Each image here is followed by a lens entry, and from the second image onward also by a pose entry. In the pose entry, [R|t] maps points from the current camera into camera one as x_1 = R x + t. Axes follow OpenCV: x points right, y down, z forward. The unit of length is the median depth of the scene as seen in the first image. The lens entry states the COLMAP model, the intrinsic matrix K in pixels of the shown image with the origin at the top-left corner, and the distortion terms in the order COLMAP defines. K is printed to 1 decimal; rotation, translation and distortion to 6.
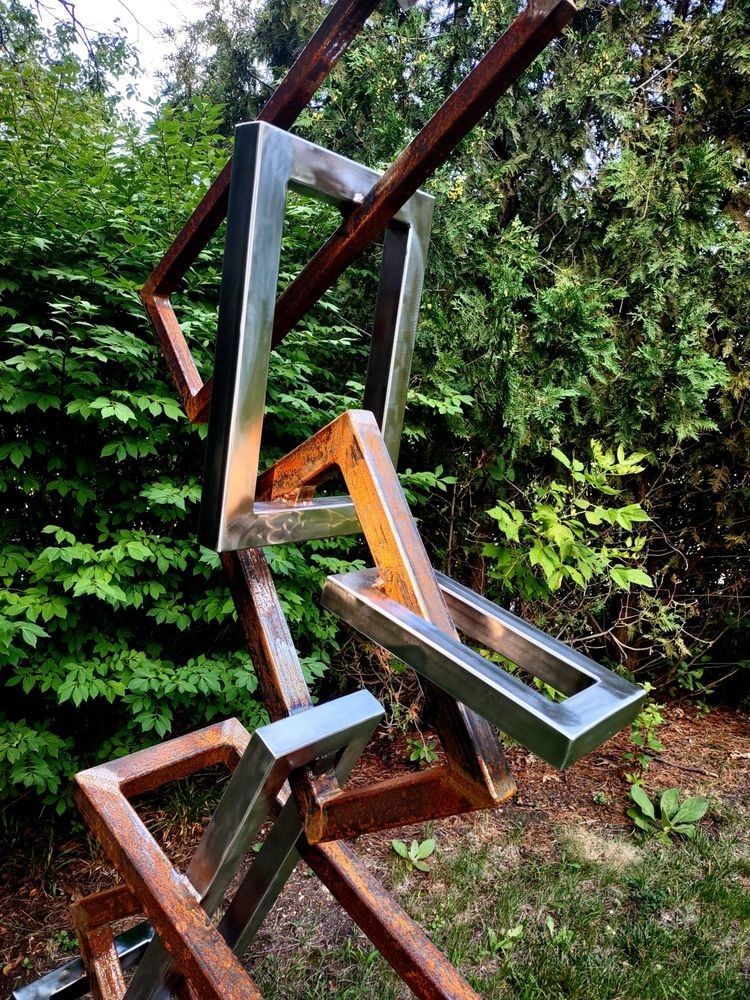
lens RADIAL K [[717.4, 0, 382.1], [0, 717.4, 495.6], [0, 0, 1]] dist [0.033098, -0.035136]
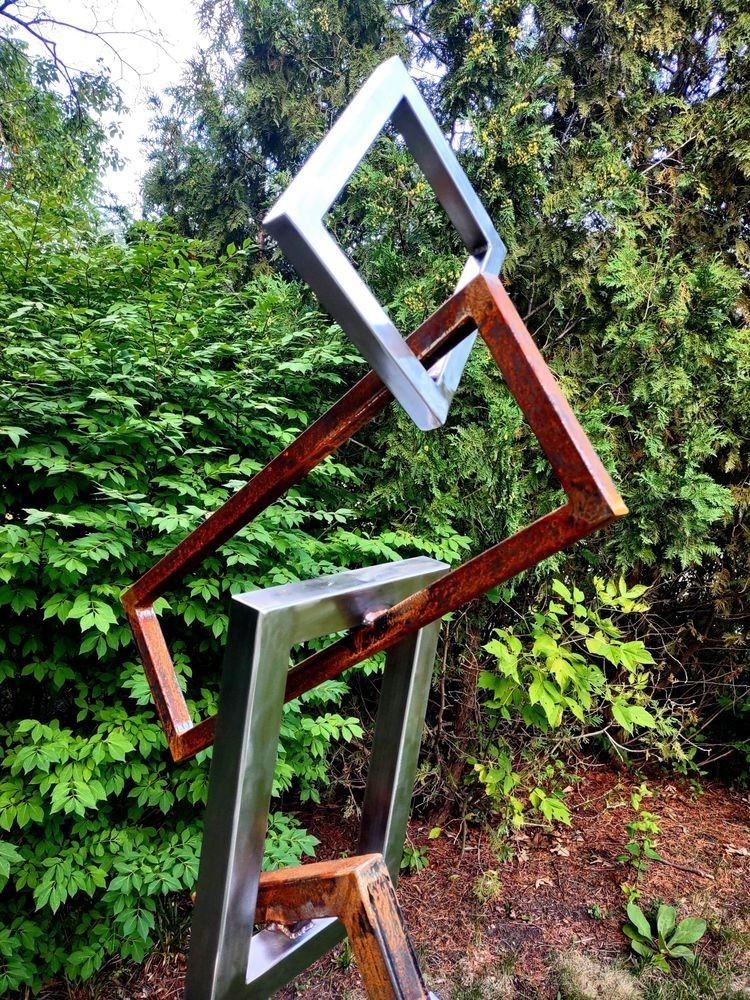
lens RADIAL K [[715.0, 0, 373.5], [0, 715.0, 482.3], [0, 0, 1]] dist [0.006960, 0.001347]
pose [[0.999944, 0.006783, 0.008072, -0.011107], [-0.006829, 0.999961, 0.005675, -0.197725], [-0.008033, -0.005730, 0.999951, 0.043036]]
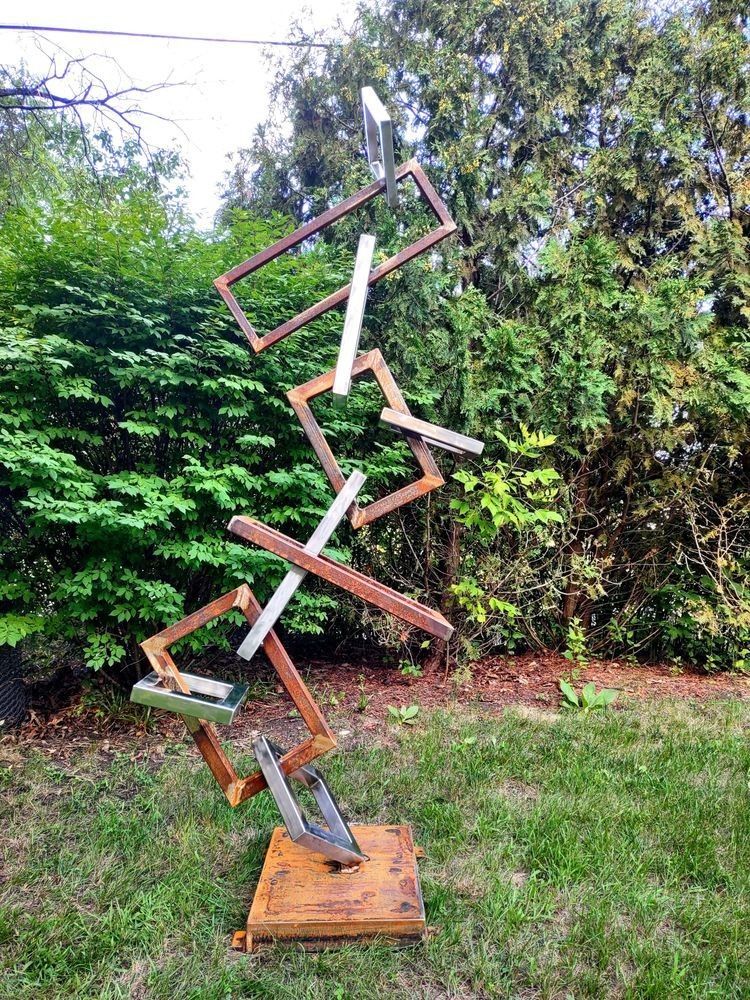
lens RADIAL K [[725.6, 0, 376.3], [0, 725.6, 499.6], [0, 0, 1]] dist [0.050588, -0.052682]
pose [[0.999973, 0.003646, -0.006317, -0.001620], [-0.004246, 0.995203, -0.097741, 0.219463], [0.005930, 0.097765, 0.995192, -0.487734]]
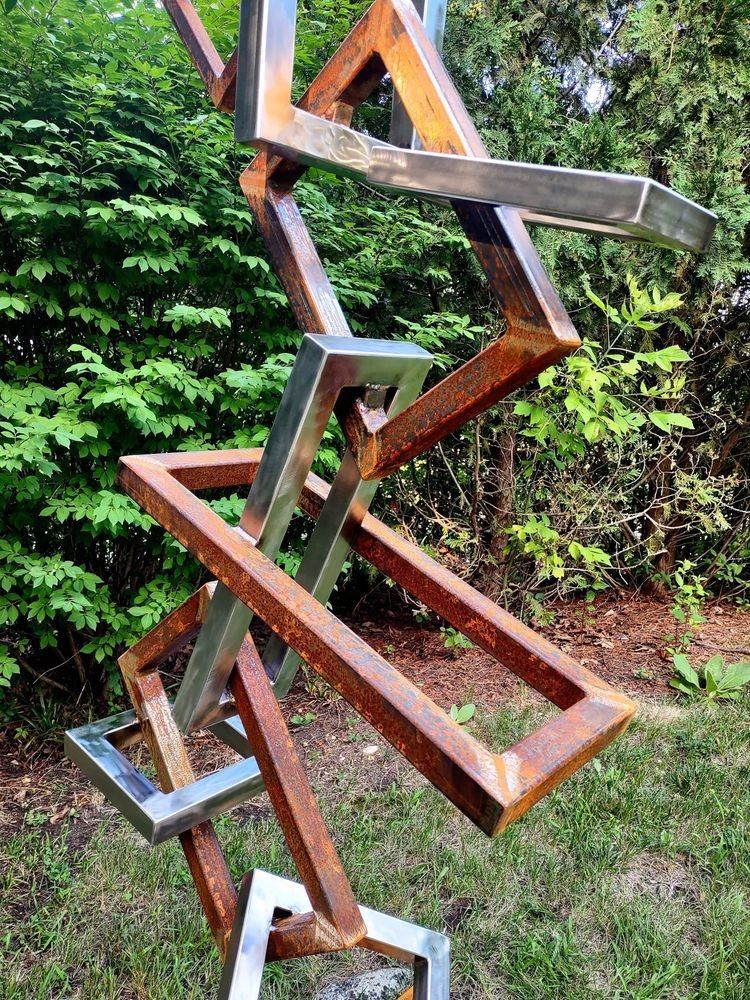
lens RADIAL K [[725.6, 0, 376.3], [0, 725.6, 499.6], [0, 0, 1]] dist [0.050588, -0.052682]
pose [[0.998711, -0.039997, -0.031256, -0.019047], [0.040740, 0.998893, 0.023510, 0.173151], [0.030281, -0.024753, 0.999235, 0.005662]]
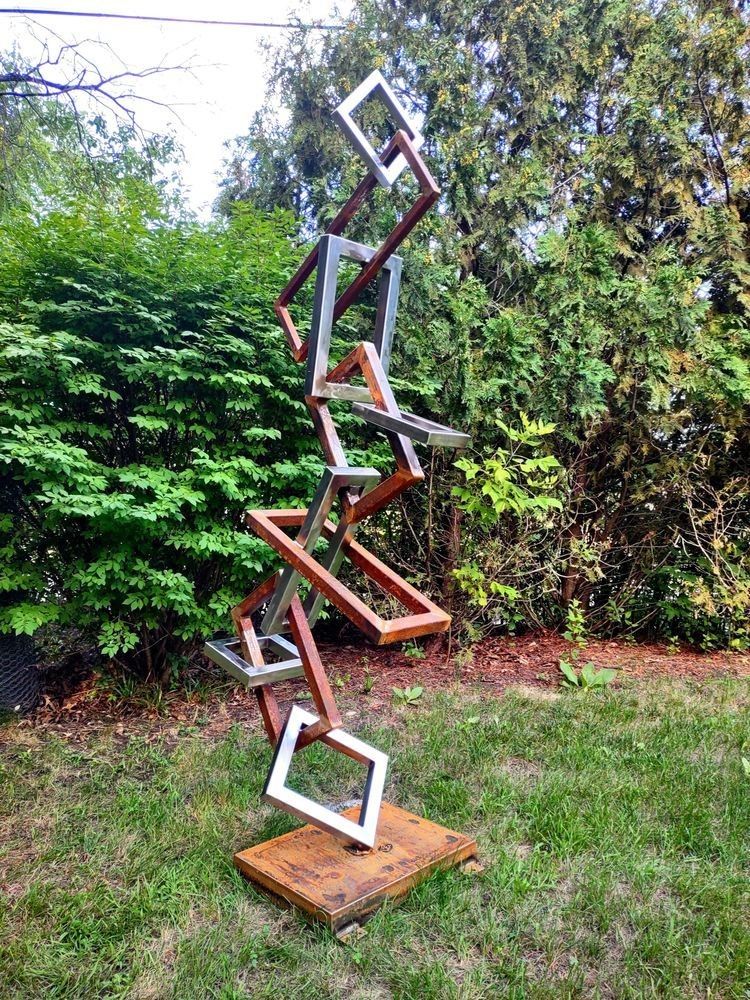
lens RADIAL K [[730.9, 0, 375.0], [0, 730.9, 500.0], [0, 0, 1]] dist [0.050415, -0.055766]
pose [[0.999977, -0.006068, -0.002962, -0.016047], [0.005836, 0.997320, -0.072928, 0.209721], [0.003396, 0.072909, 0.997333, -0.529206]]
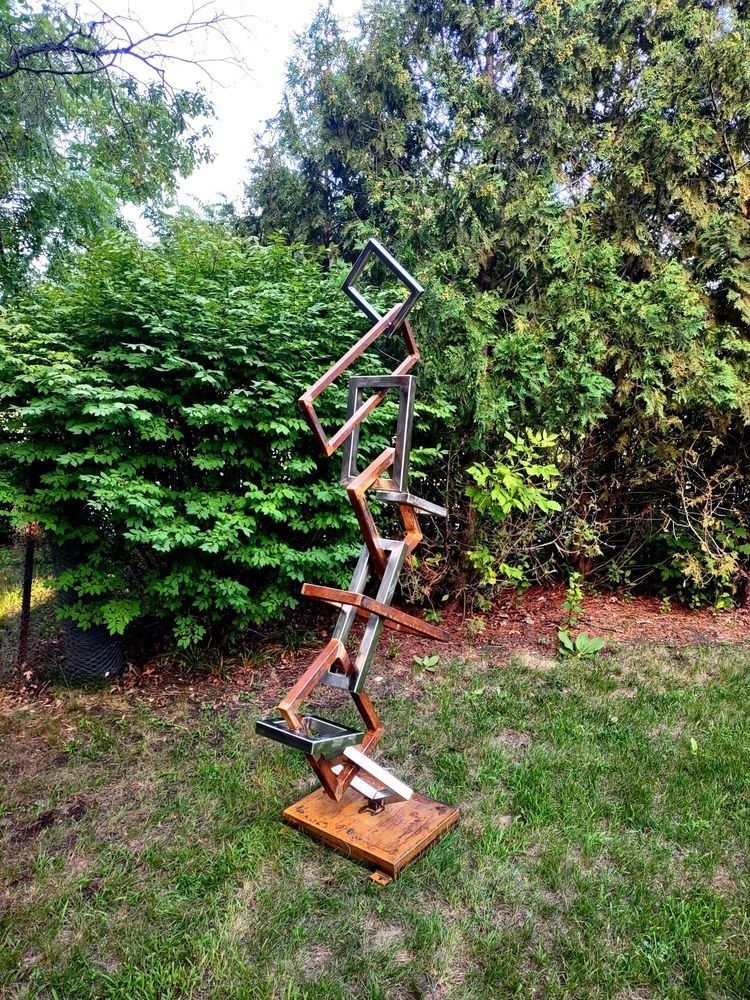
lens RADIAL K [[741.3, 0, 376.8], [0, 741.3, 485.8], [0, 0, 1]] dist [0.071351, -0.094590]
pose [[0.998906, -0.007415, -0.046173, 0.010778], [0.010937, 0.997010, 0.076496, -0.075538], [0.045468, -0.076918, 0.996000, -0.791419]]
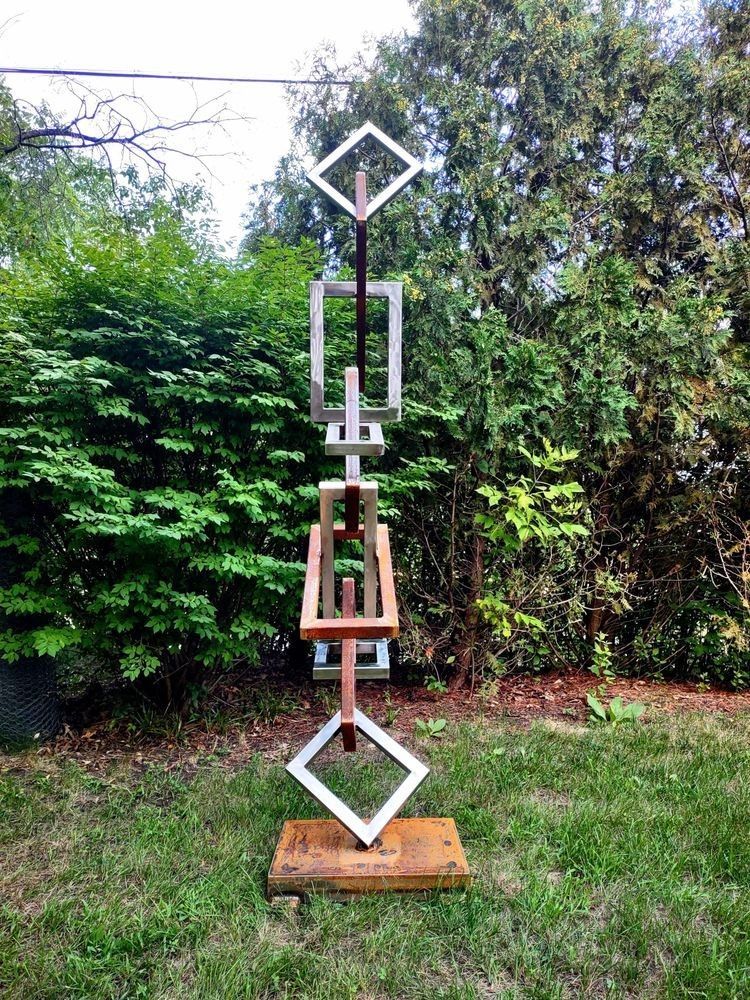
lens RADIAL K [[730.9, 0, 375.0], [0, 730.9, 500.0], [0, 0, 1]] dist [0.050415, -0.055766]
pose [[0.999584, -0.005126, -0.028373, -0.023763], [0.001167, 0.990454, -0.137838, 0.253919], [0.028809, 0.137747, 0.990048, -0.523562]]
